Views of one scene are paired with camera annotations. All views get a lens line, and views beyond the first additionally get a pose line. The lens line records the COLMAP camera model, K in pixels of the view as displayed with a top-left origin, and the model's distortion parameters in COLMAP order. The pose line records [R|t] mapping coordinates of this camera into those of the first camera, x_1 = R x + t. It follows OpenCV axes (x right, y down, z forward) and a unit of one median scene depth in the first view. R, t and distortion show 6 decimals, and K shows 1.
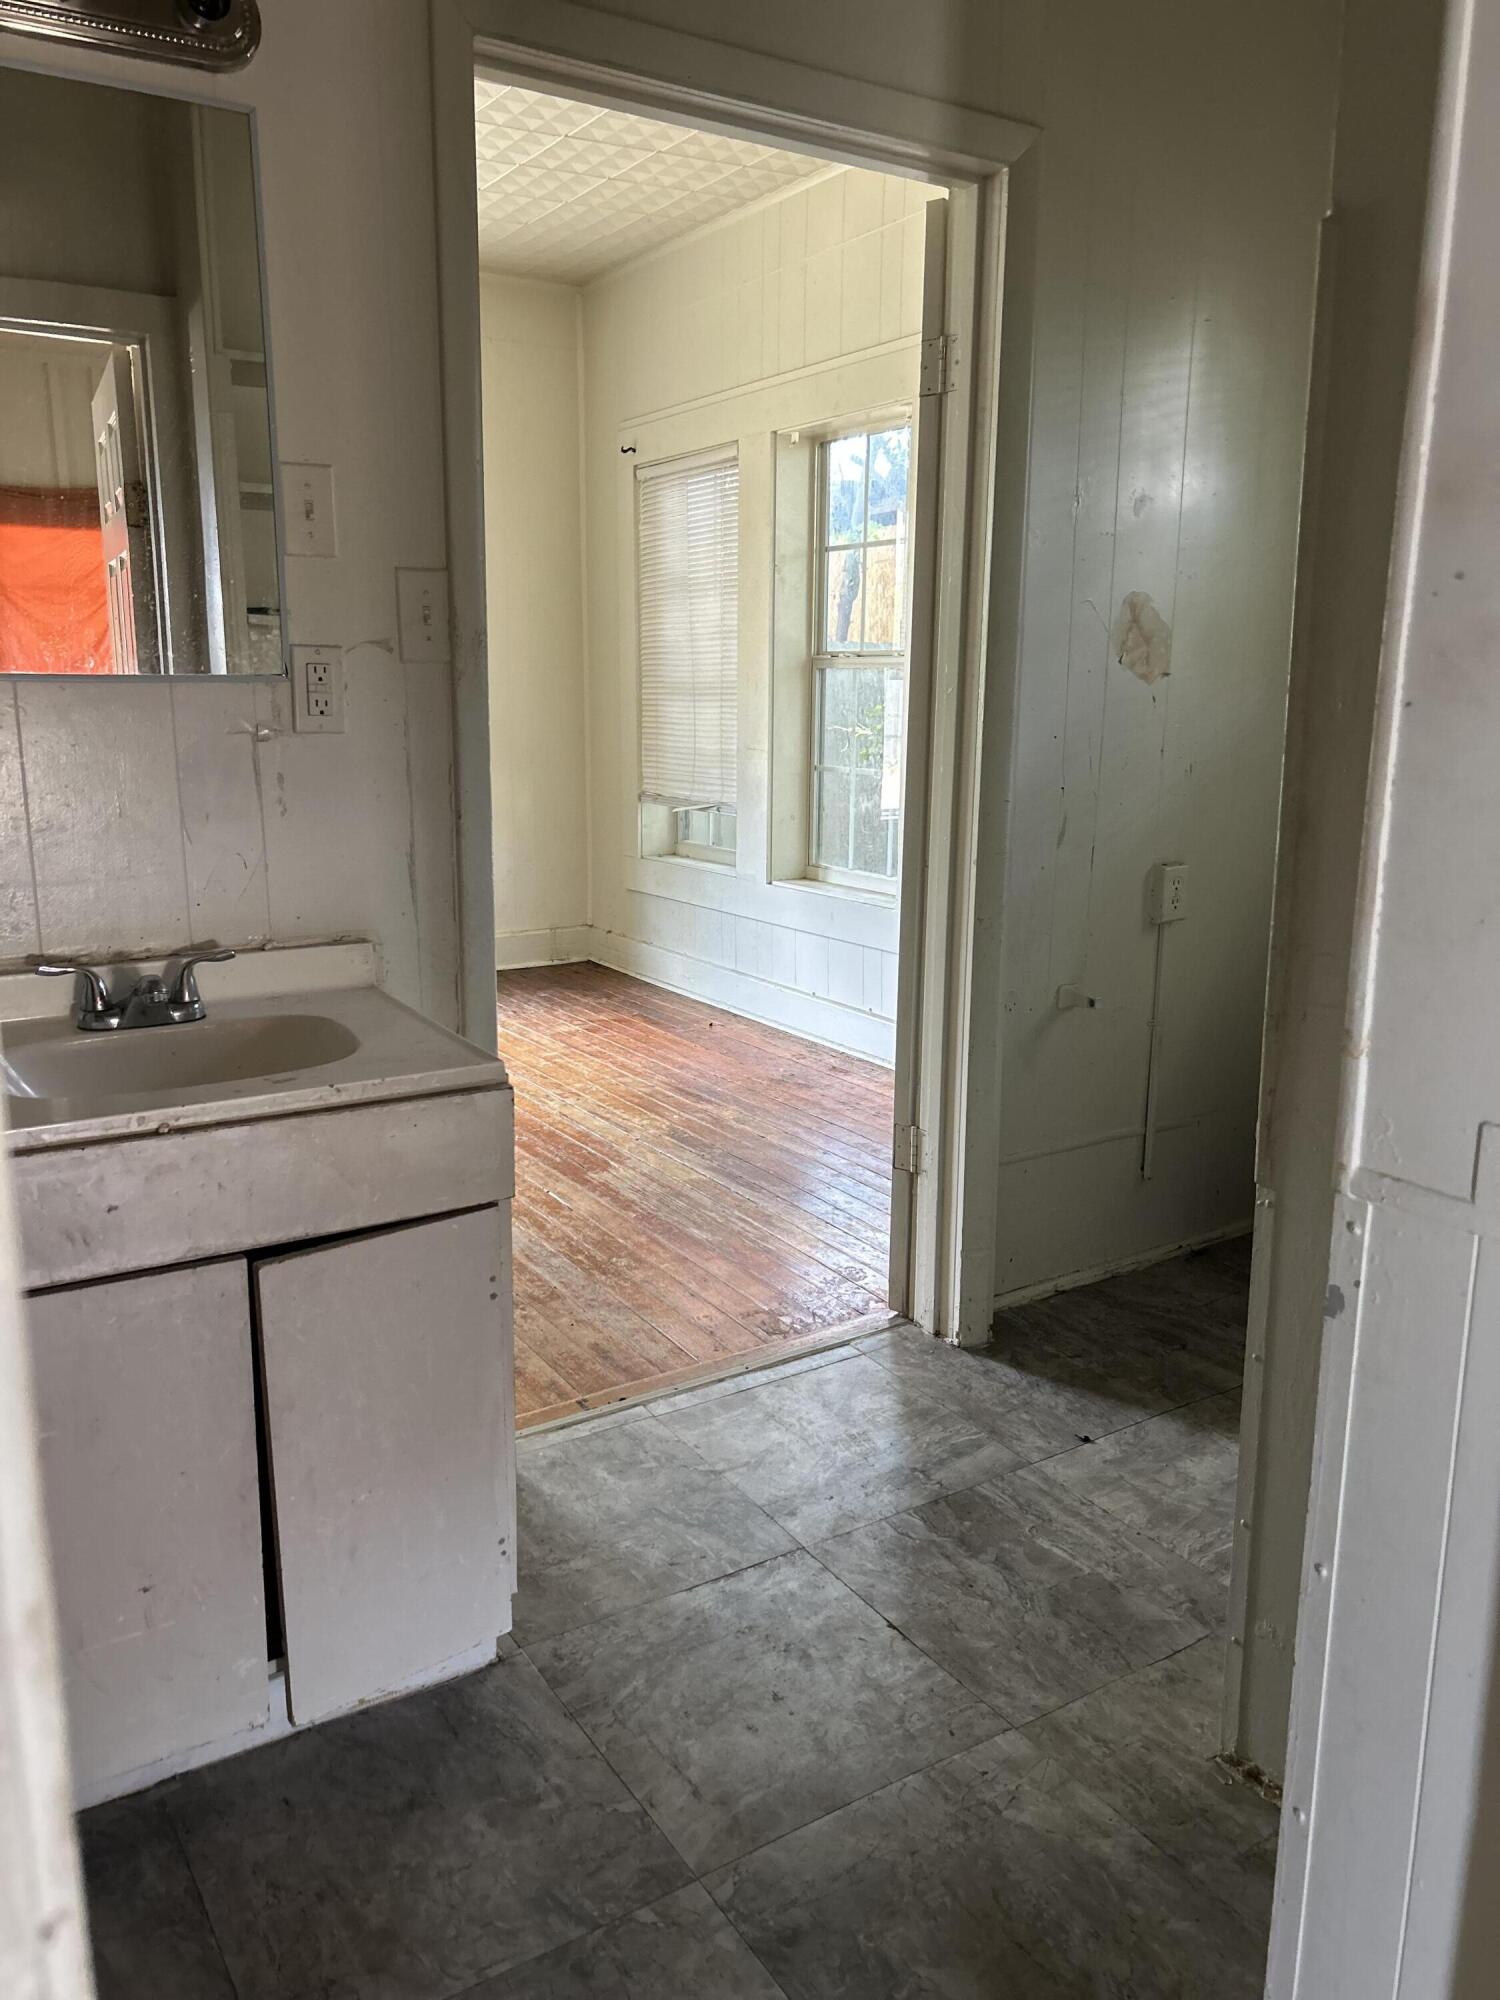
lens RADIAL K [[1509.9, 0, 752.5], [0, 1509.9, 996.1], [0, 0, 1]] dist [0.035997, -0.039746]
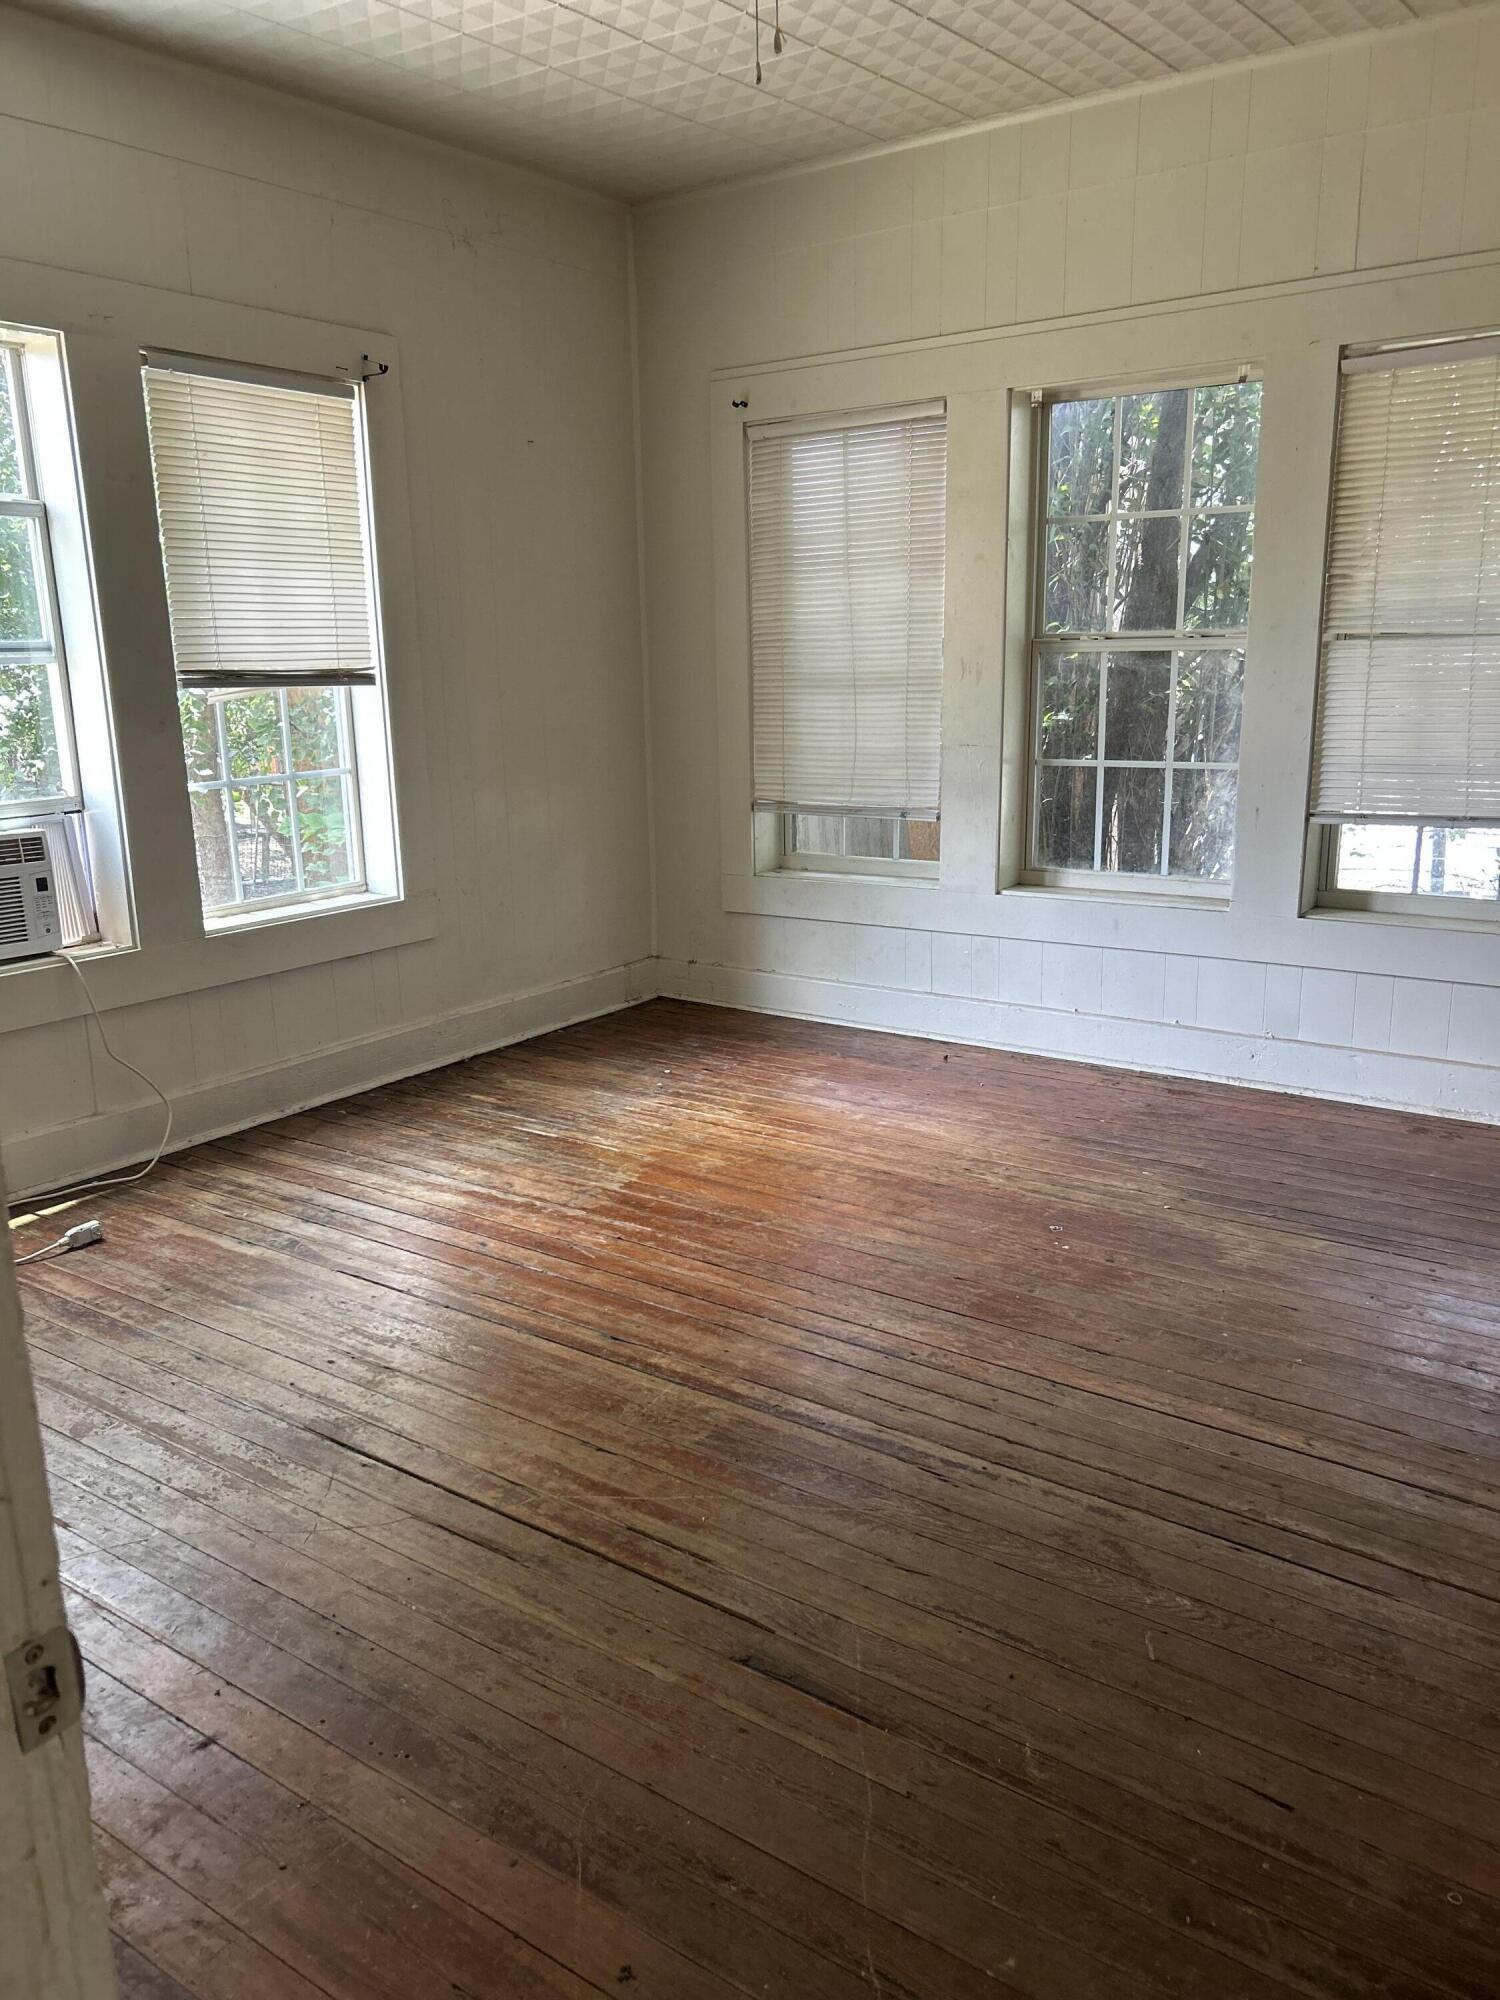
lens RADIAL K [[1509.9, 0, 732.8], [0, 1509.9, 1011.0], [0, 0, 1]] dist [0.035997, -0.039746]
pose [[0.927783, -0.115673, 0.354737, -0.425548], [0.103879, 0.993220, 0.052183, -0.063061], [-0.358368, -0.011565, 0.933509, 0.193388]]
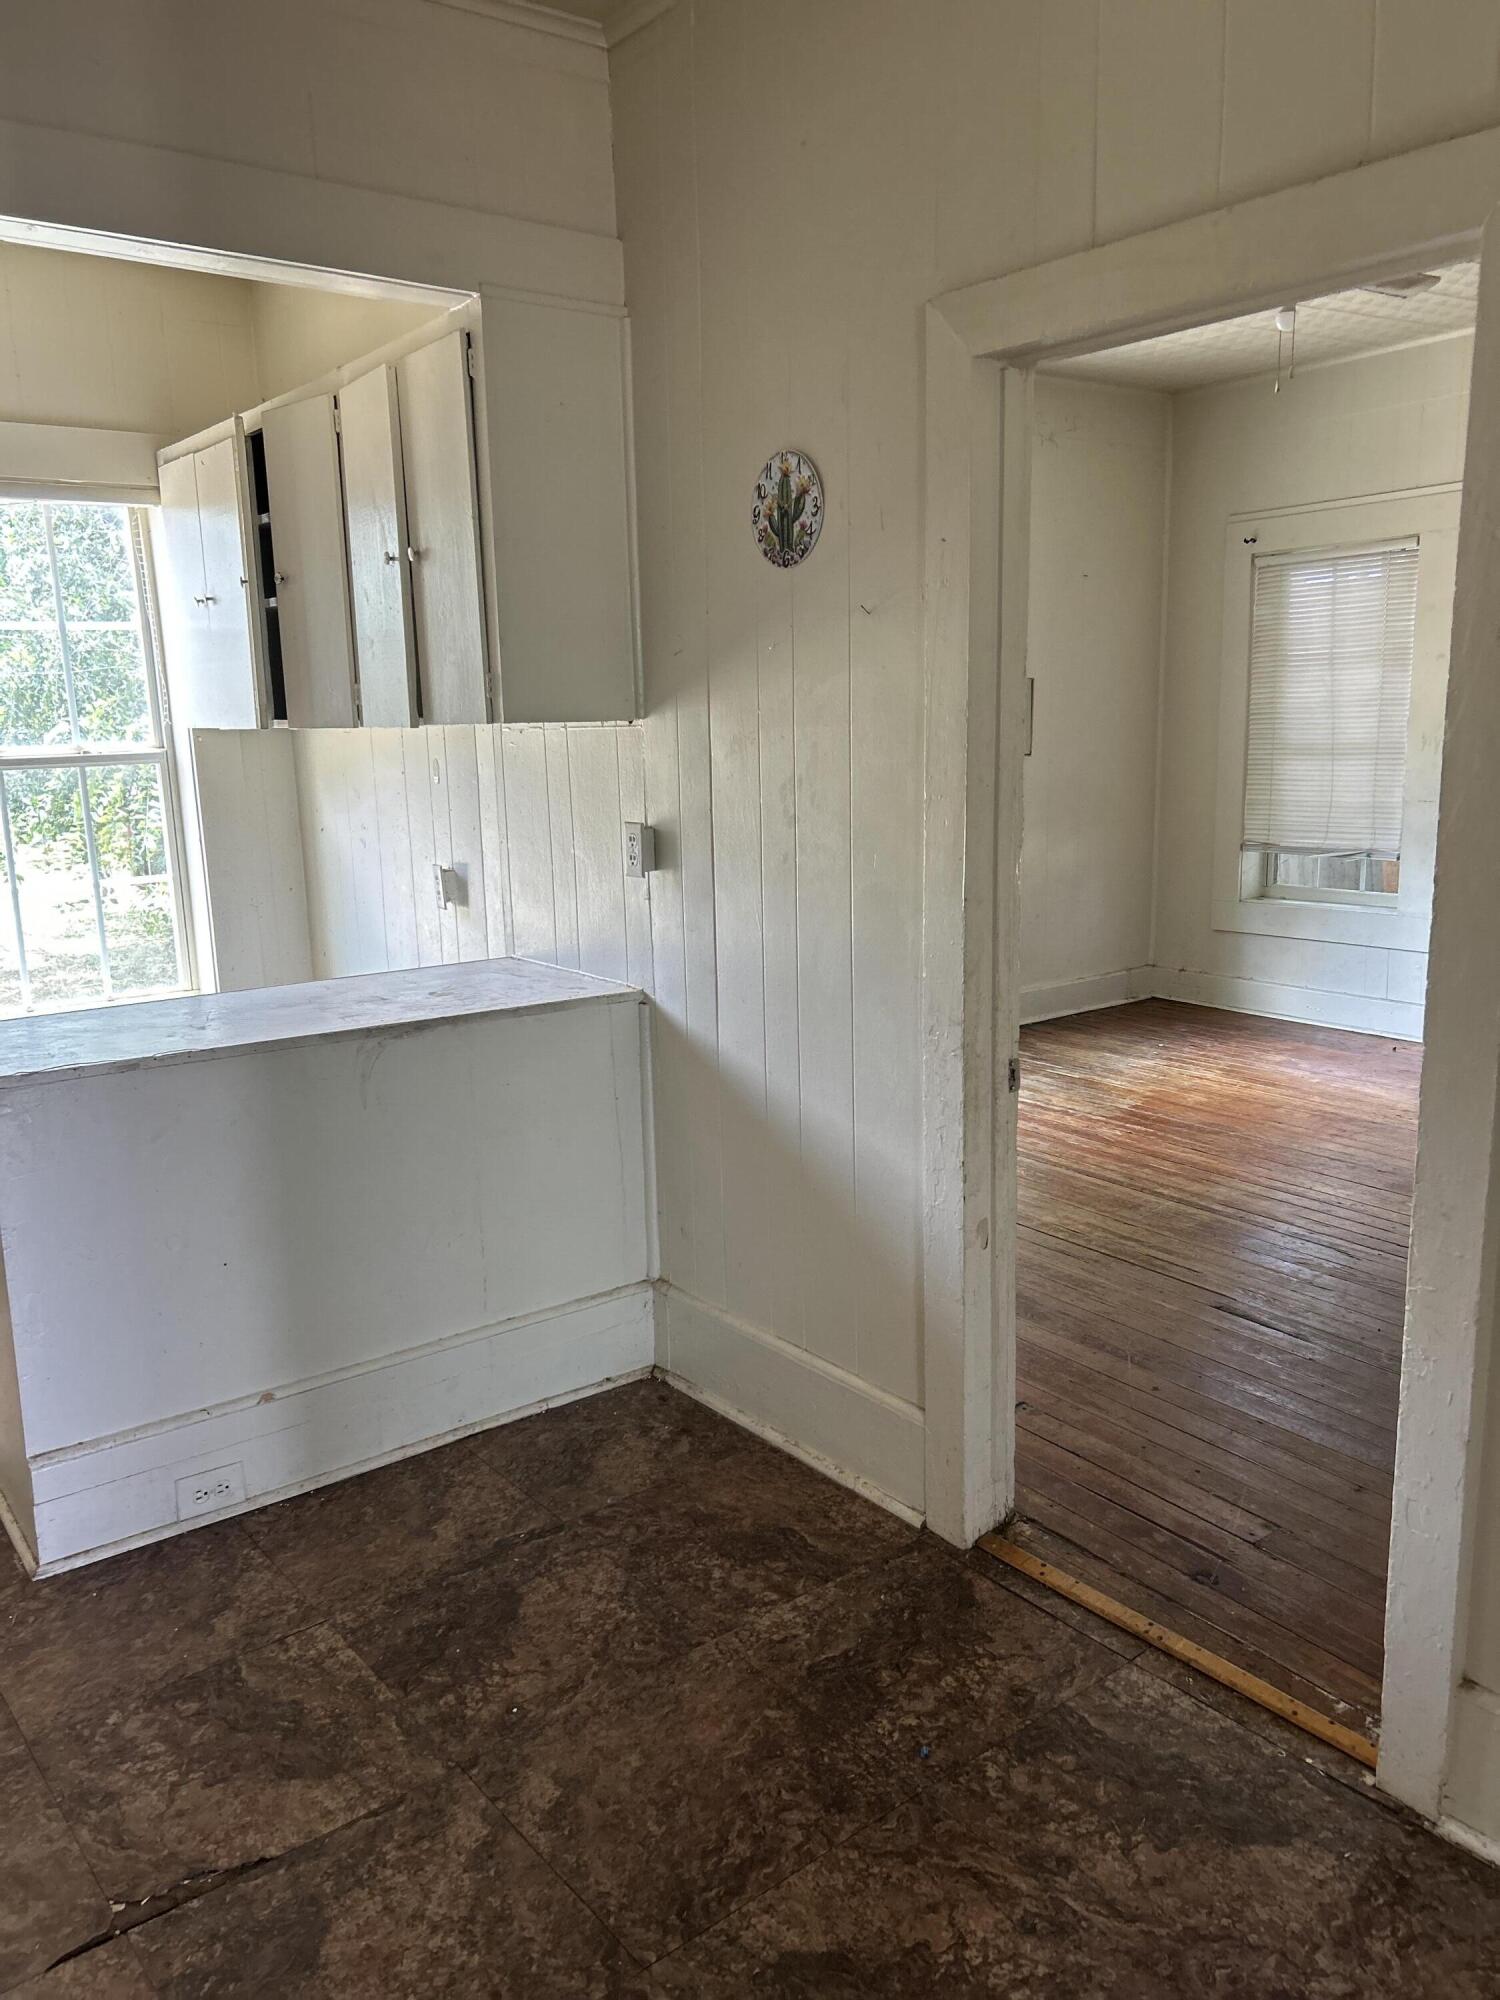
lens RADIAL K [[1509.9, 0, 715.0], [0, 1509.9, 992.3], [0, 0, 1]] dist [0.035997, -0.039746]
pose [[0.997304, -0.045645, 0.057449, -0.549828], [0.046705, 0.998760, -0.017244, -0.024524], [-0.056590, 0.019881, 0.998200, -0.090011]]
